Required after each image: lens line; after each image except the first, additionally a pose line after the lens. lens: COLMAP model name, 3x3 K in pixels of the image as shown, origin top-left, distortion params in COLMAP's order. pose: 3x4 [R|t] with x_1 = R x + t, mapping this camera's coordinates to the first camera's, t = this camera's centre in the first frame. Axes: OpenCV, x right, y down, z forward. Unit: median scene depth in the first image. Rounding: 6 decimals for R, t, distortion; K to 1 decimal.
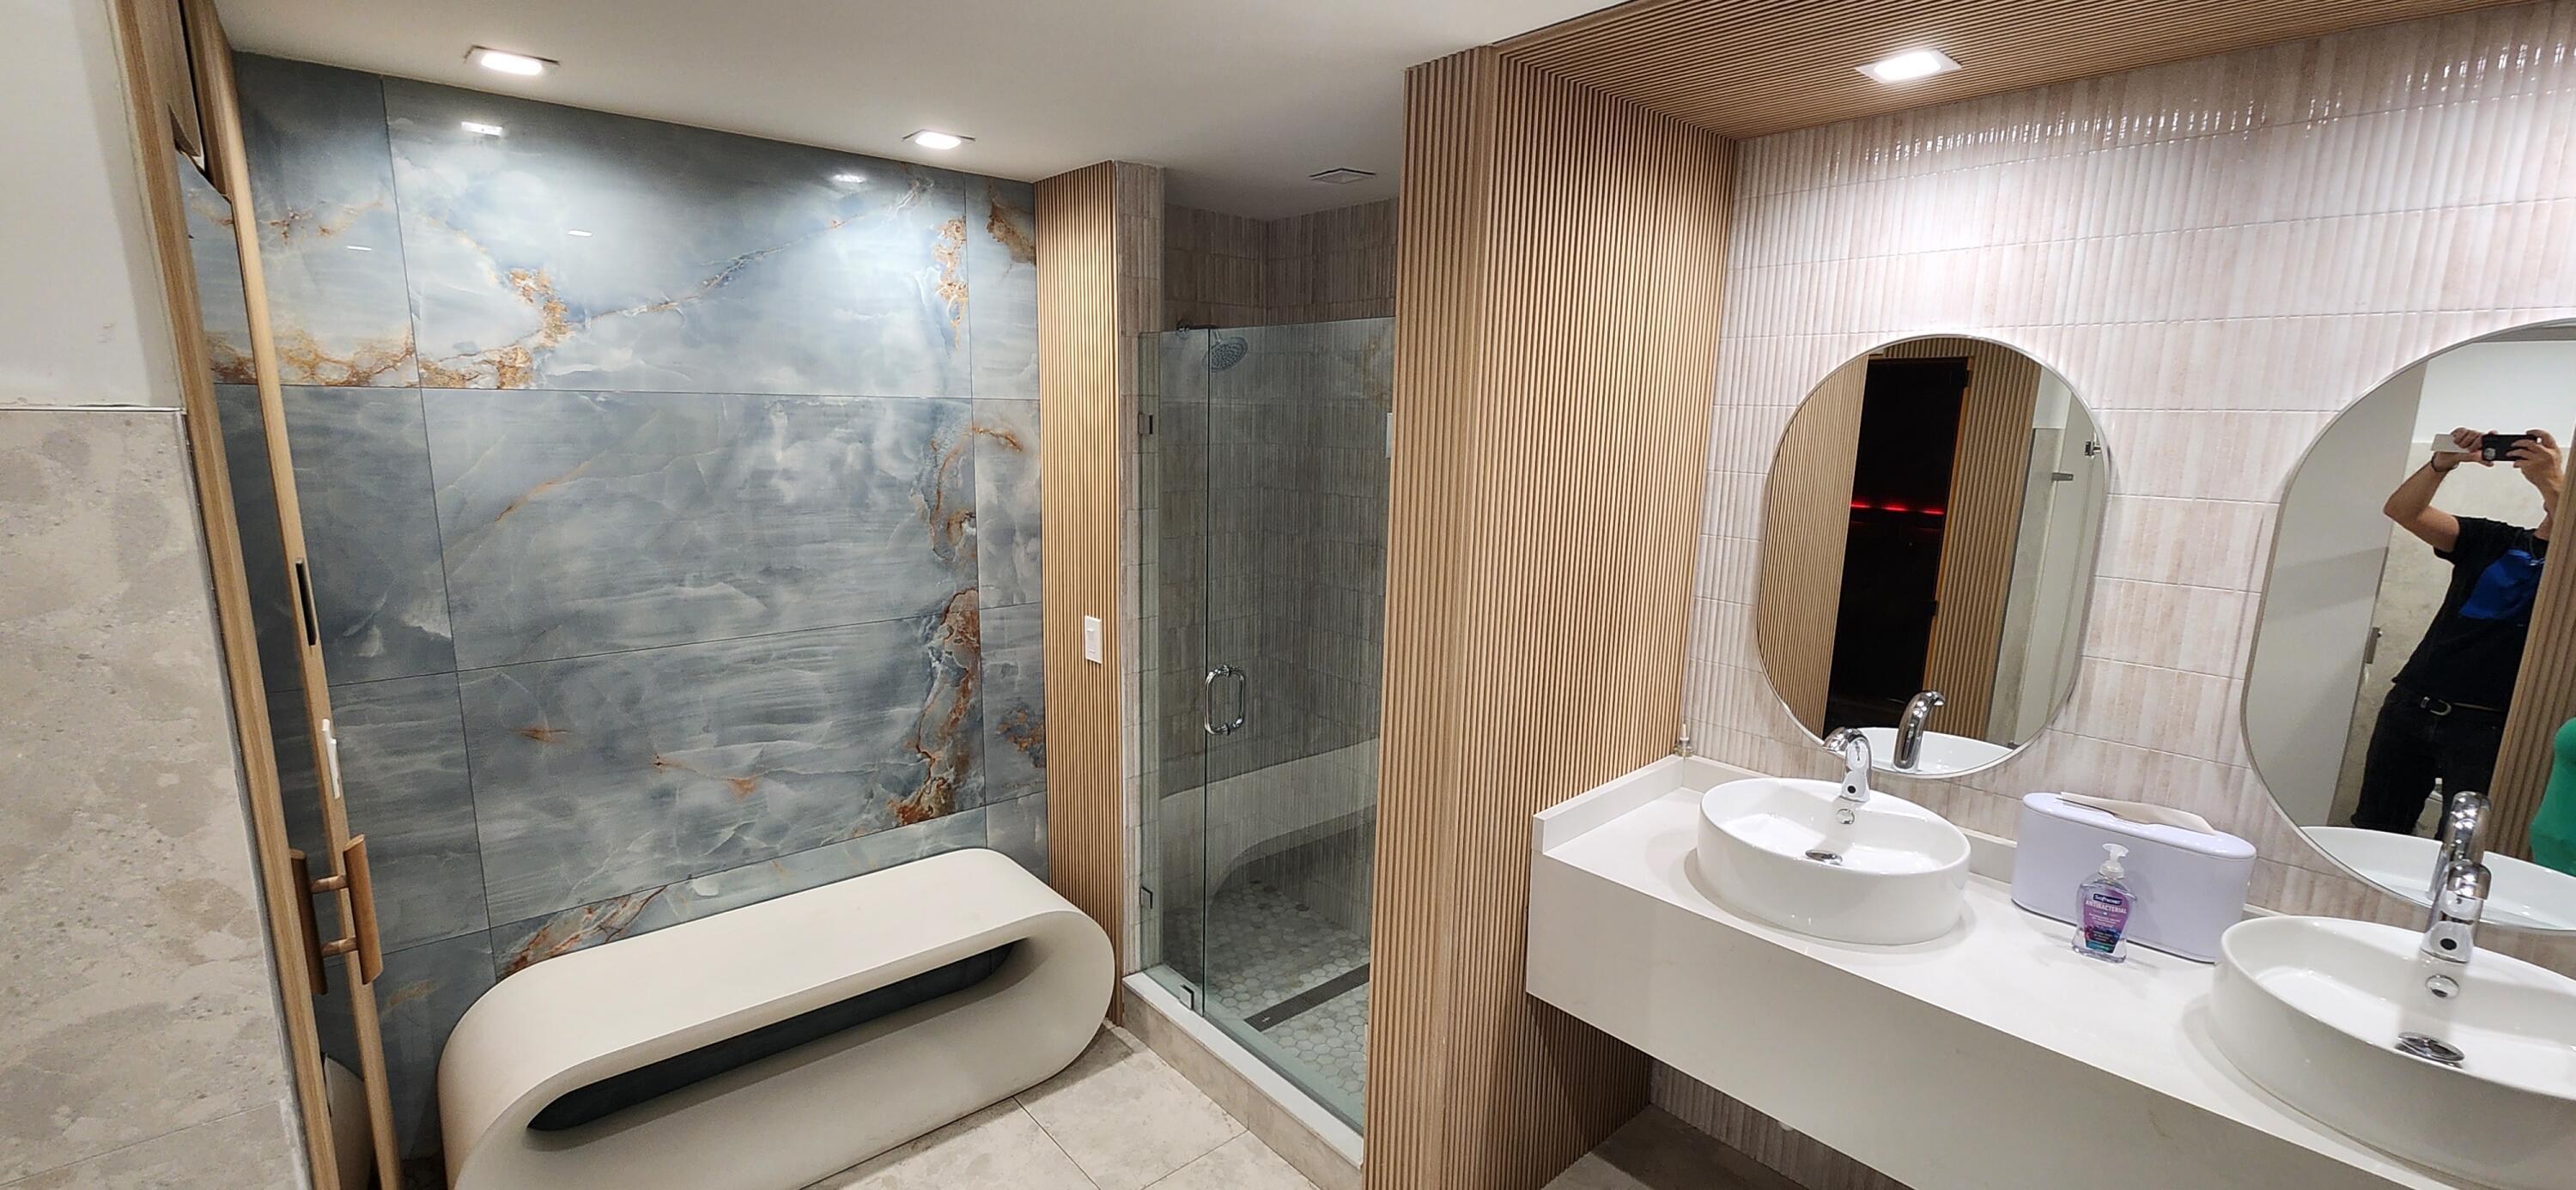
lens RADIAL K [[1045.1, 0, 1288.6], [0, 1045.1, 601.3], [0, 0, 1]] dist [-0.002457, -0.001377]
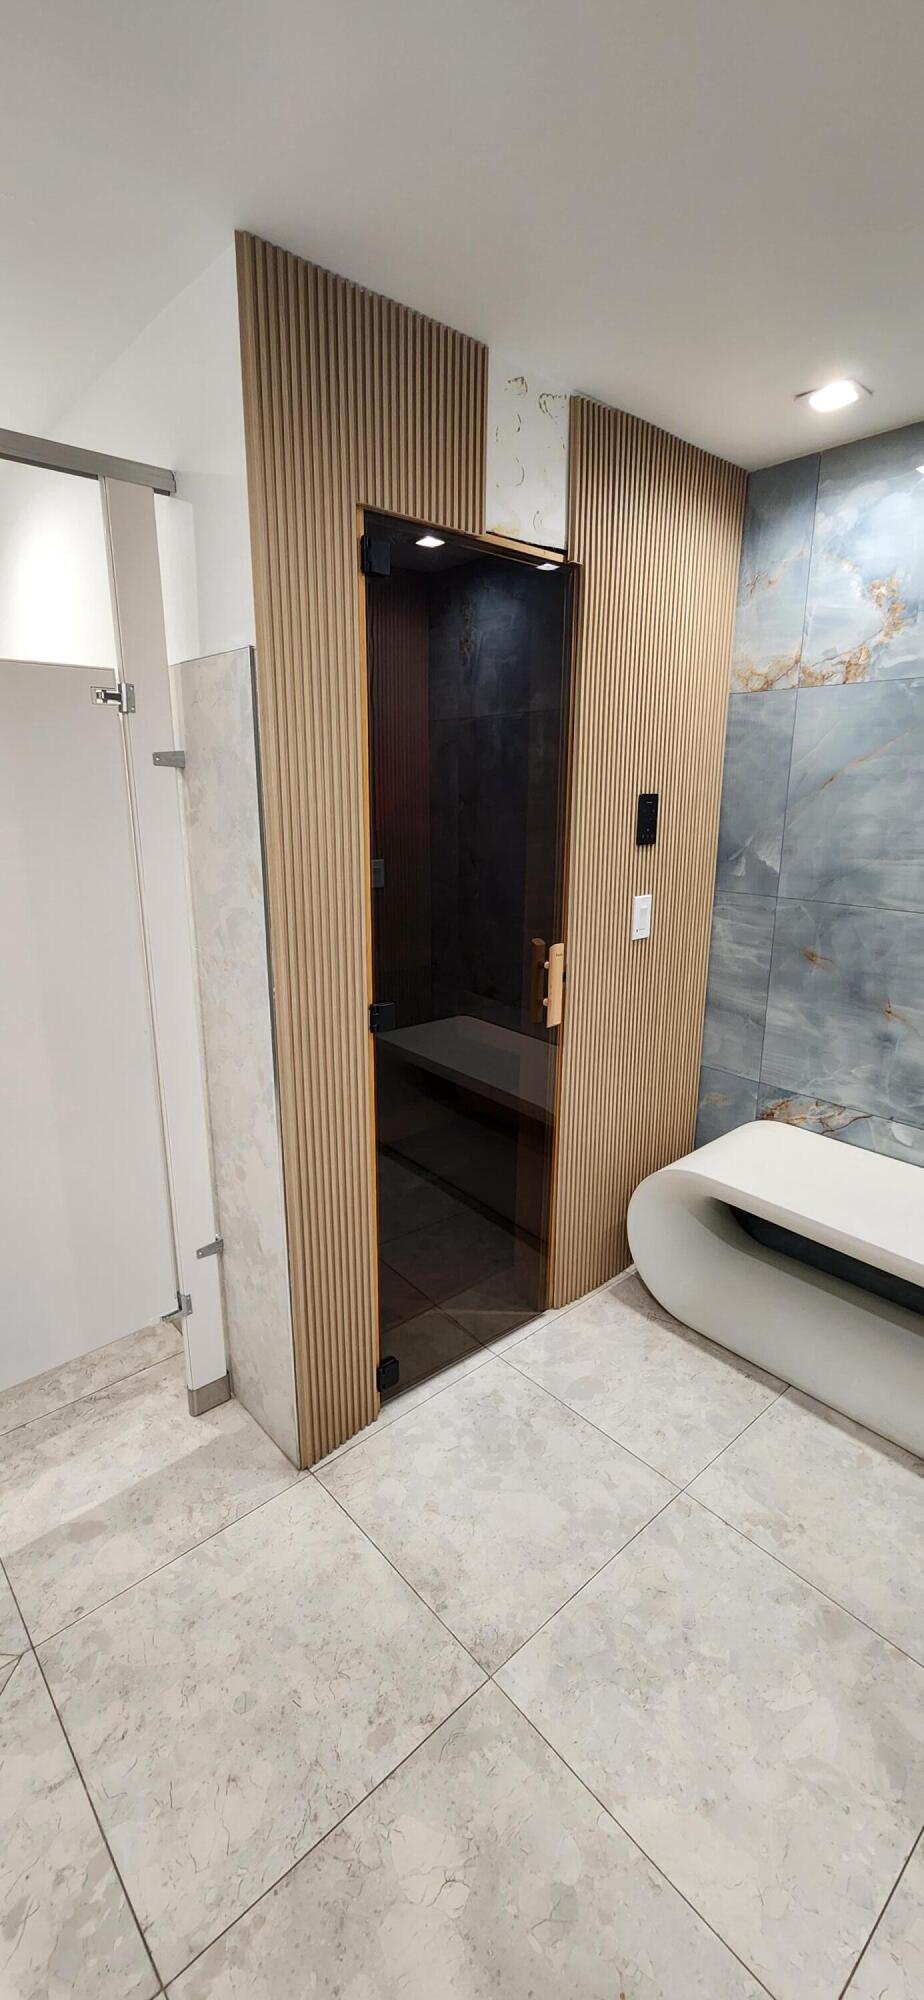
lens RADIAL K [[811.5, 0, 461.8], [0, 811.5, 995.4], [0, 0, 1]] dist [-0.002457, -0.001377]
pose [[0.001555, 0.229413, -0.973328, 0.298715], [-0.185846, 0.956439, 0.225135, 0.026336], [0.982578, 0.180539, 0.044123, 0.547350]]
